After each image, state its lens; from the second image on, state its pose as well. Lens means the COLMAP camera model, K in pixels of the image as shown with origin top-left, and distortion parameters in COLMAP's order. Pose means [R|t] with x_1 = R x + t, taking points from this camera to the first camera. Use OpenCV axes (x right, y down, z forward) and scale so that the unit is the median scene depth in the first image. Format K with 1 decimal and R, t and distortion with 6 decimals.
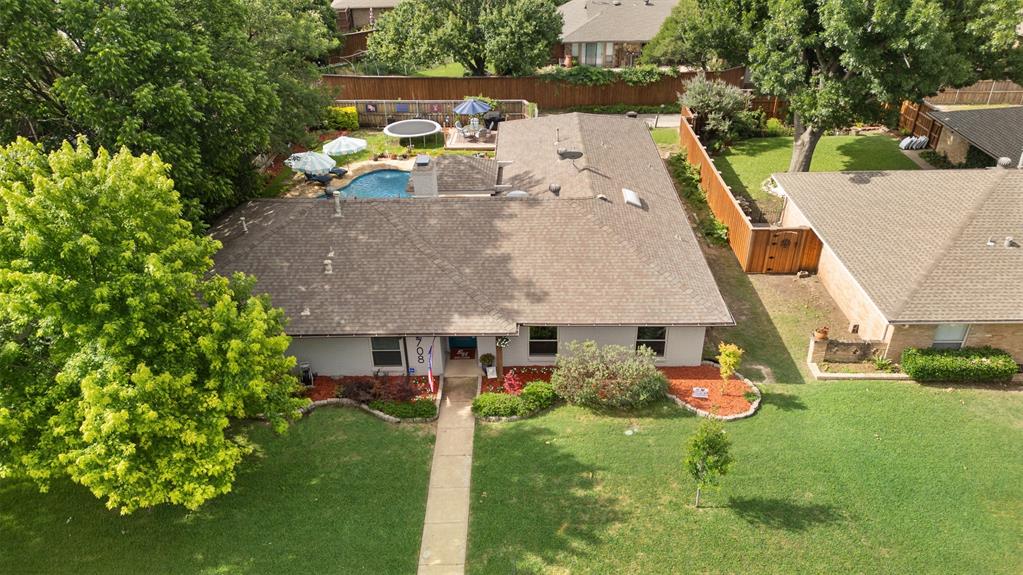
lens RADIAL K [[709.9, 0, 511.5], [0, 709.9, 287.5], [0, 0, 1]] dist [0.119112, -0.146121]
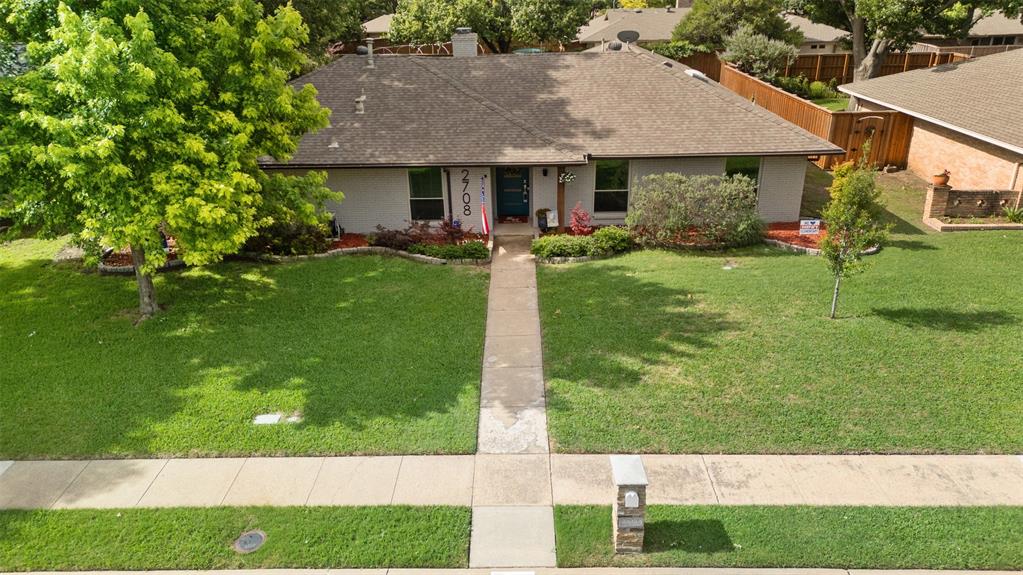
lens RADIAL K [[712.4, 0, 511.5], [0, 712.4, 287.5], [0, 0, 1]] dist [0.067800, -0.043670]
pose [[0.999998, -0.001091, -0.001768, -0.075238], [0.000853, 0.991562, -0.129631, 0.310424], [0.001895, 0.129629, 0.991561, 0.179953]]
